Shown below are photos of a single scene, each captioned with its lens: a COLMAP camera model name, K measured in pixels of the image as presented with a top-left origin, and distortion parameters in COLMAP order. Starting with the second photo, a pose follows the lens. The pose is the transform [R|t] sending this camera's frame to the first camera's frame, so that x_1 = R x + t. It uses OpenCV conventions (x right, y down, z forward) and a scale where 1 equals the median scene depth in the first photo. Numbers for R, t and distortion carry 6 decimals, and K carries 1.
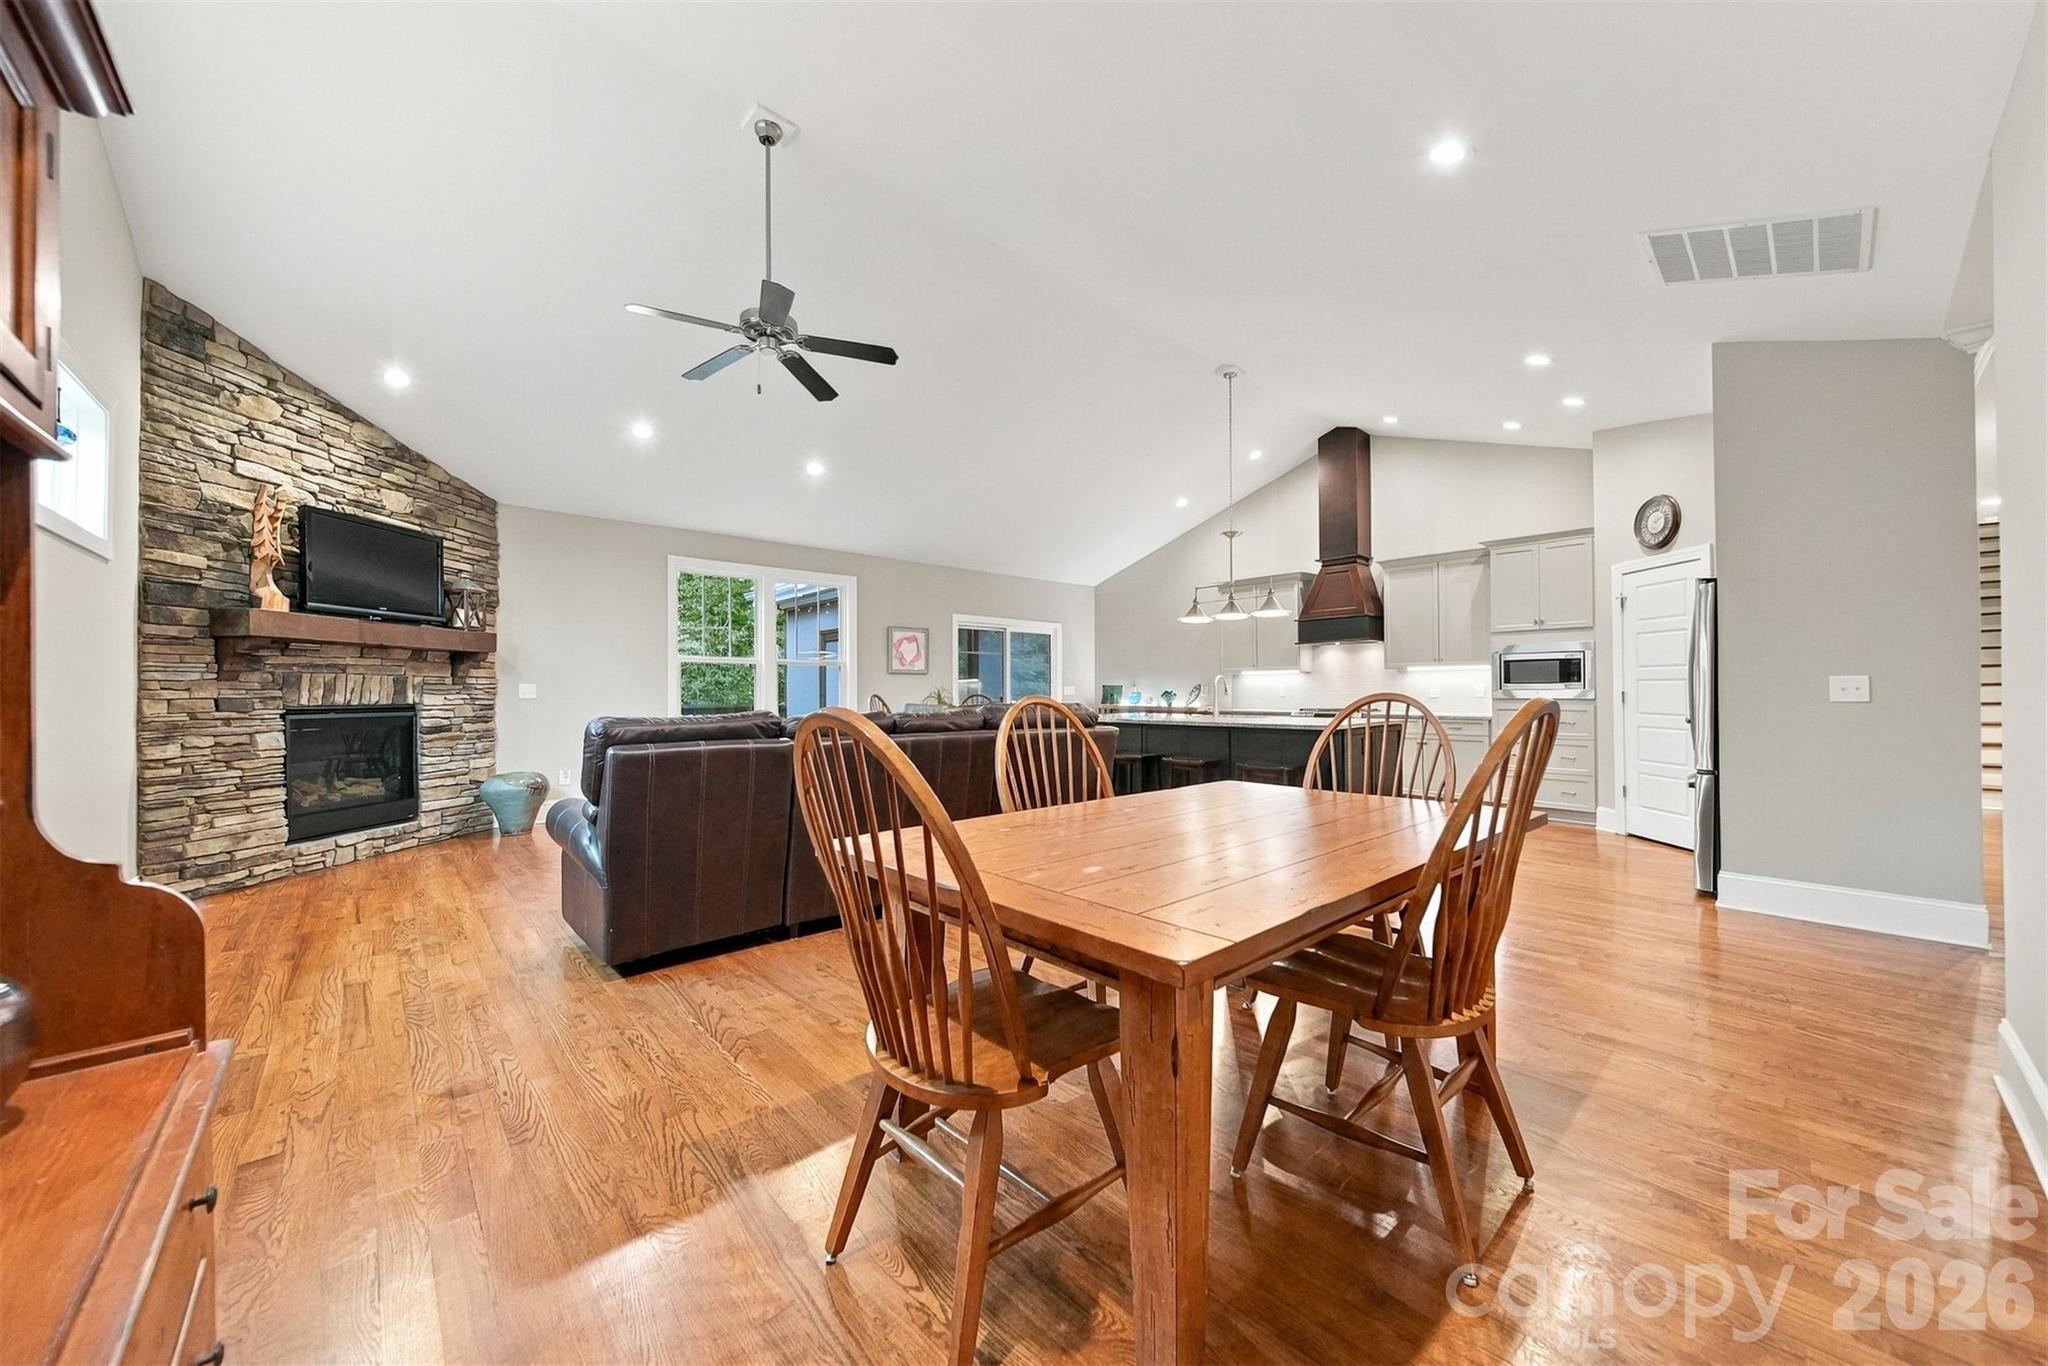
lens RADIAL K [[738.5, 0, 1027.5], [0, 738.5, 690.2], [0, 0, 1]] dist [-0.001698, -0.000116]
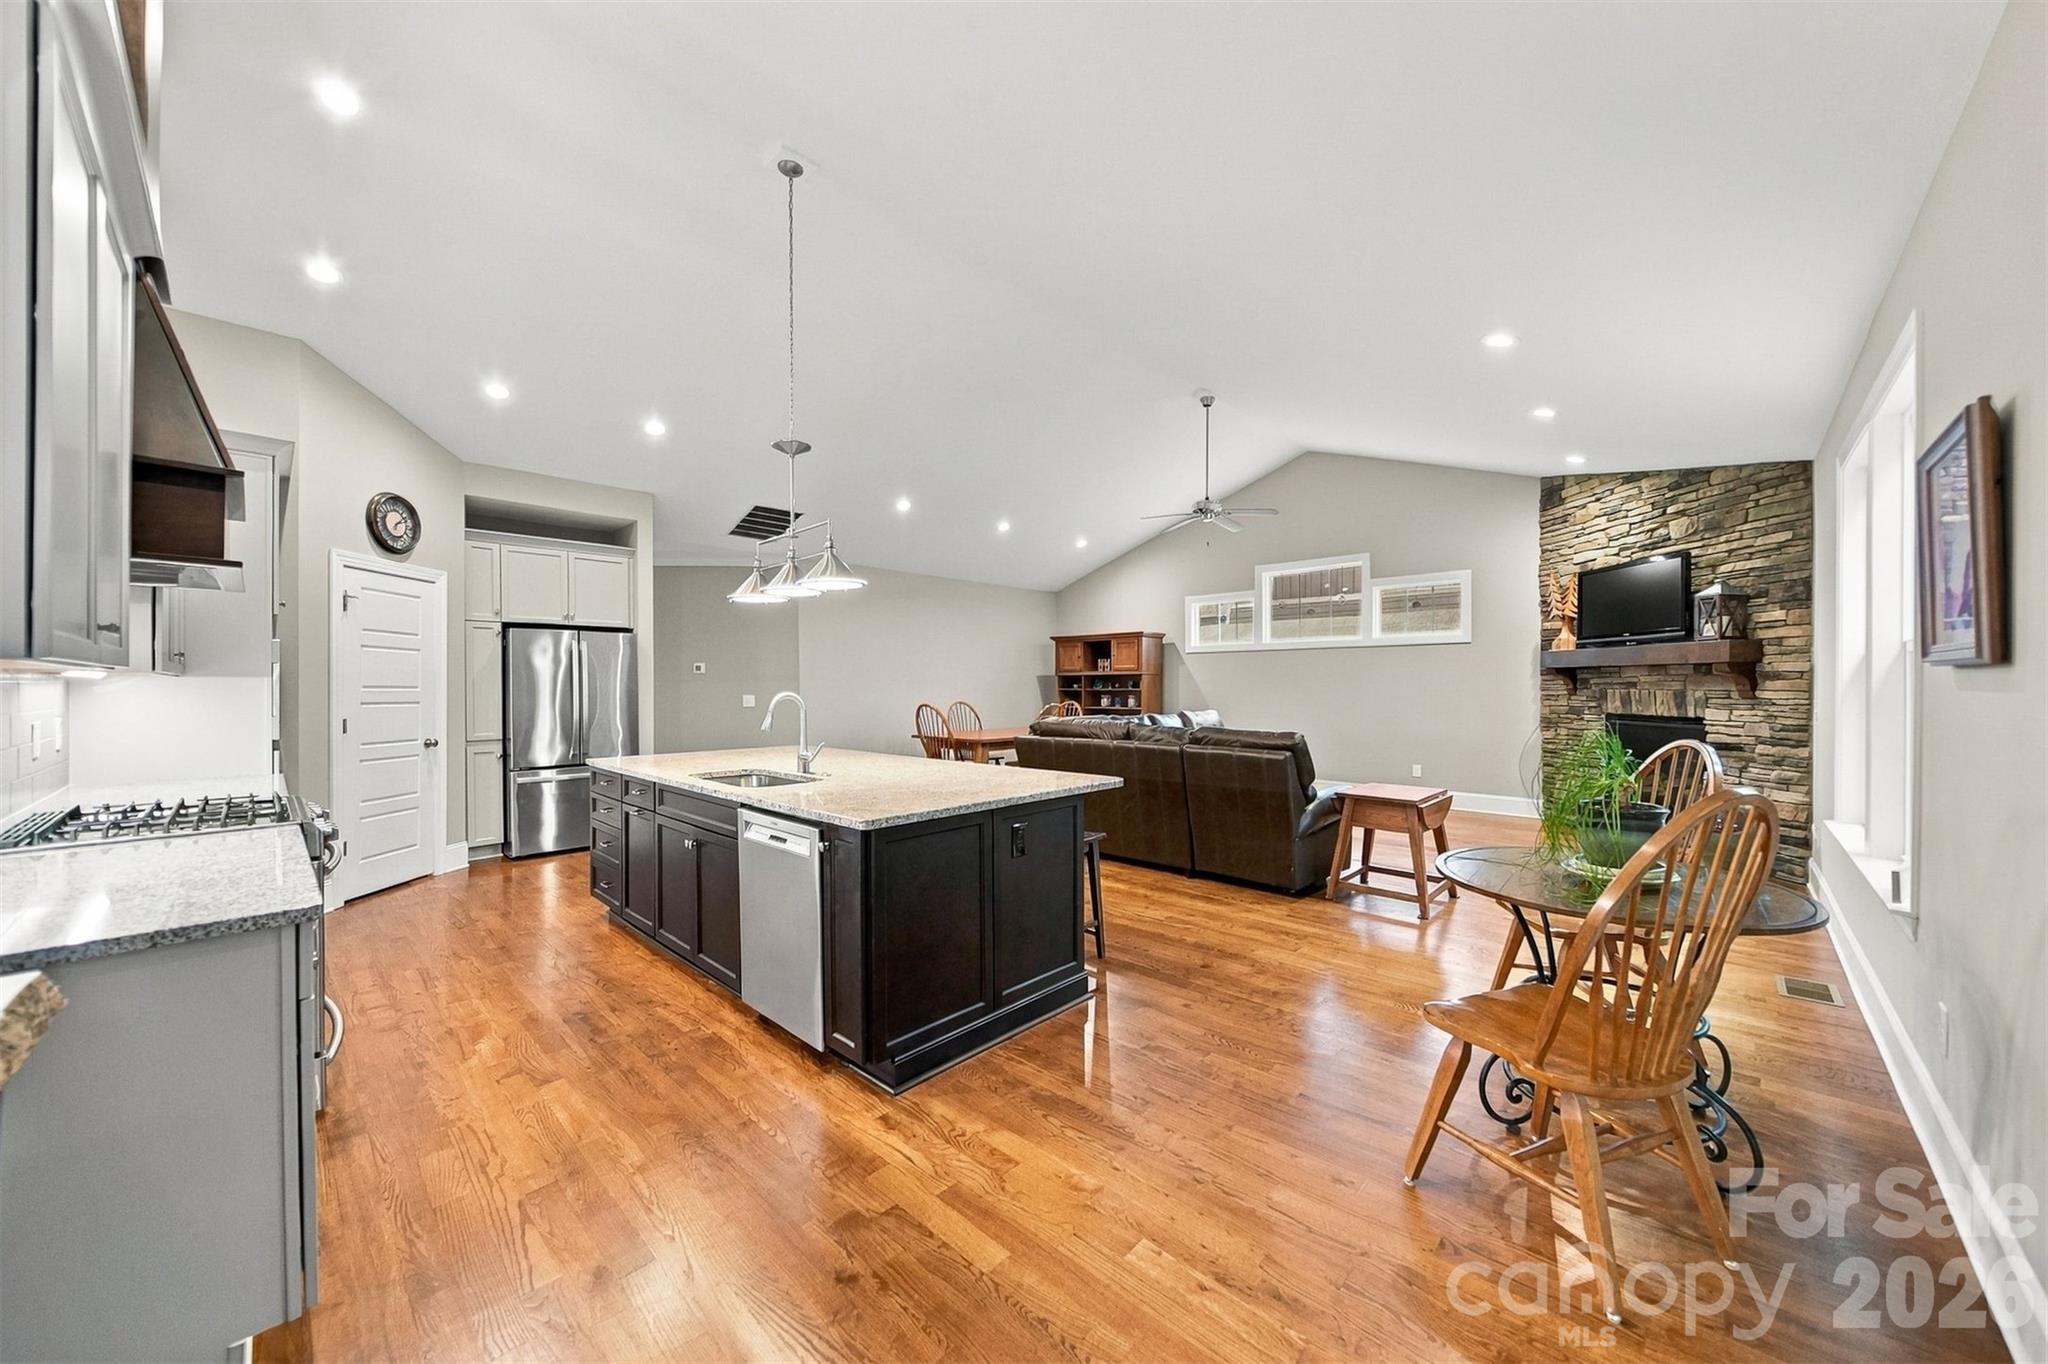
lens RADIAL K [[738.5, 0, 1022.8], [0, 738.5, 682.8], [0, 0, 1]] dist [-0.001698, -0.000116]
pose [[-0.997733, 0.002899, -0.067227, 0.150427], [0.003148, 0.999989, -0.003597, -0.026446], [0.067216, -0.003800, -0.997731, 1.803386]]
